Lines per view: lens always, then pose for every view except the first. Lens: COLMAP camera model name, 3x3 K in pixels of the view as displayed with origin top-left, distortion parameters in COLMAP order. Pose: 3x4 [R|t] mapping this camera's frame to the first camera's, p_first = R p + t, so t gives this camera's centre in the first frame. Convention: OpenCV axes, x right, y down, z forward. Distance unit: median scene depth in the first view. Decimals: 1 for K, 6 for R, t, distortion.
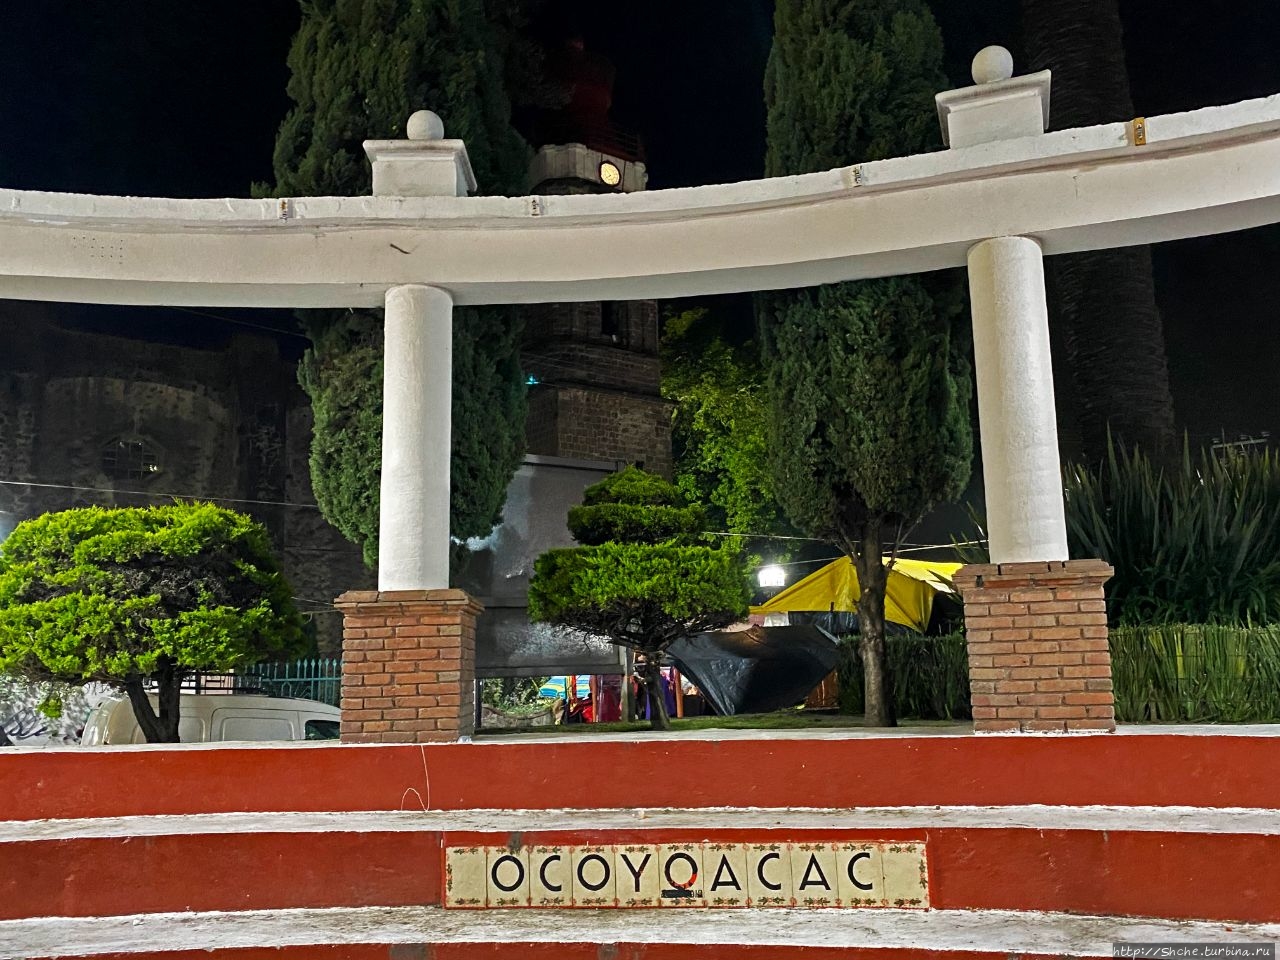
lens RADIAL K [[1105.7, 0, 639.7], [0, 1105.7, 479.7], [0, 0, 1]] dist [0.027198, 0.001279]
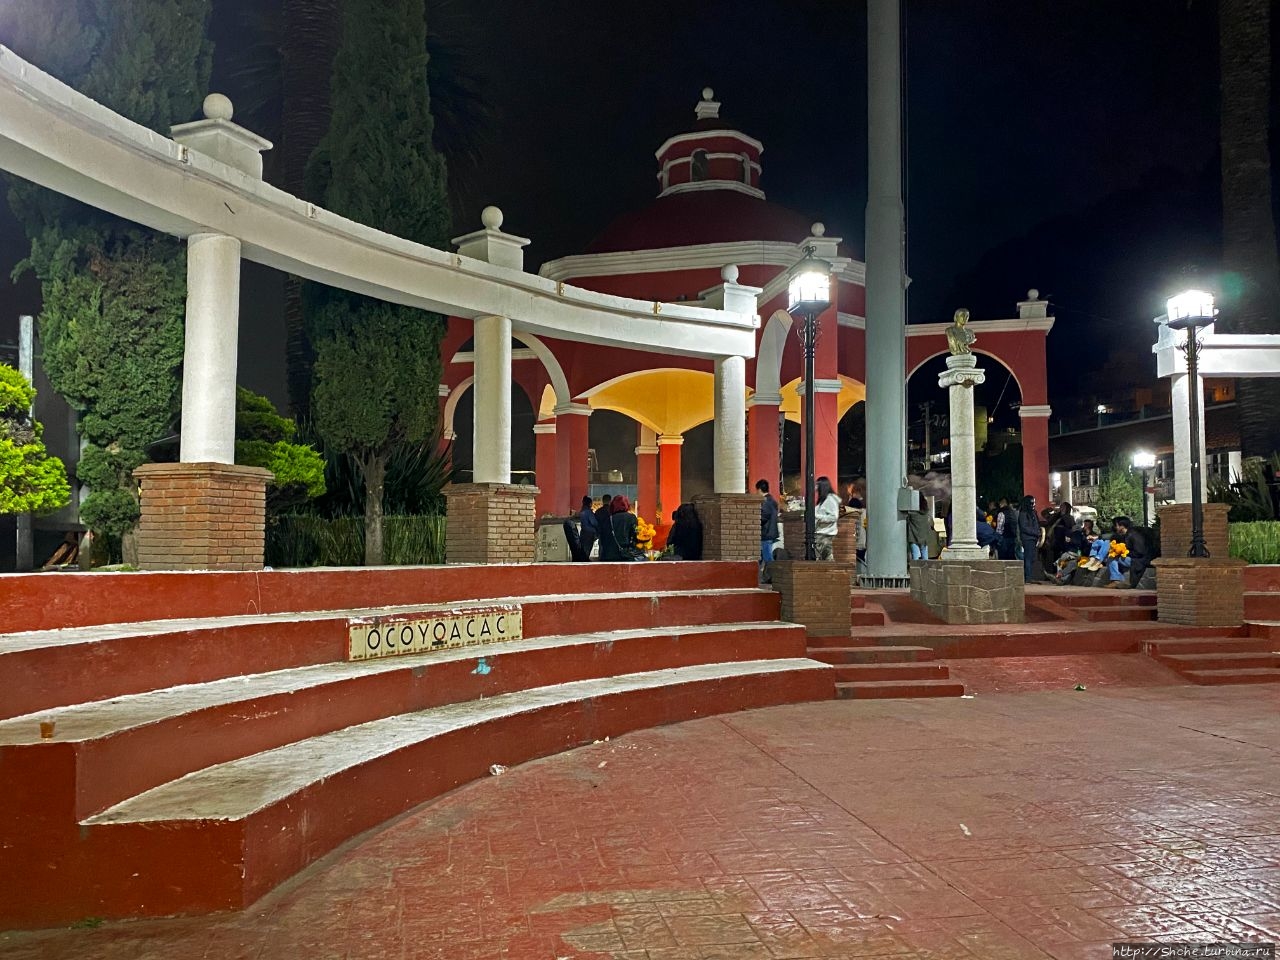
lens RADIAL K [[1079.1, 0, 640.7], [0, 1079.1, 480.1], [0, 0, 1]] dist [0.067536, -0.050679]
pose [[0.383049, 0.081498, 0.920126, -1.549000], [-0.166599, 0.985861, -0.017966, 0.070057], [-0.908580, -0.146410, 0.391211, -0.007296]]
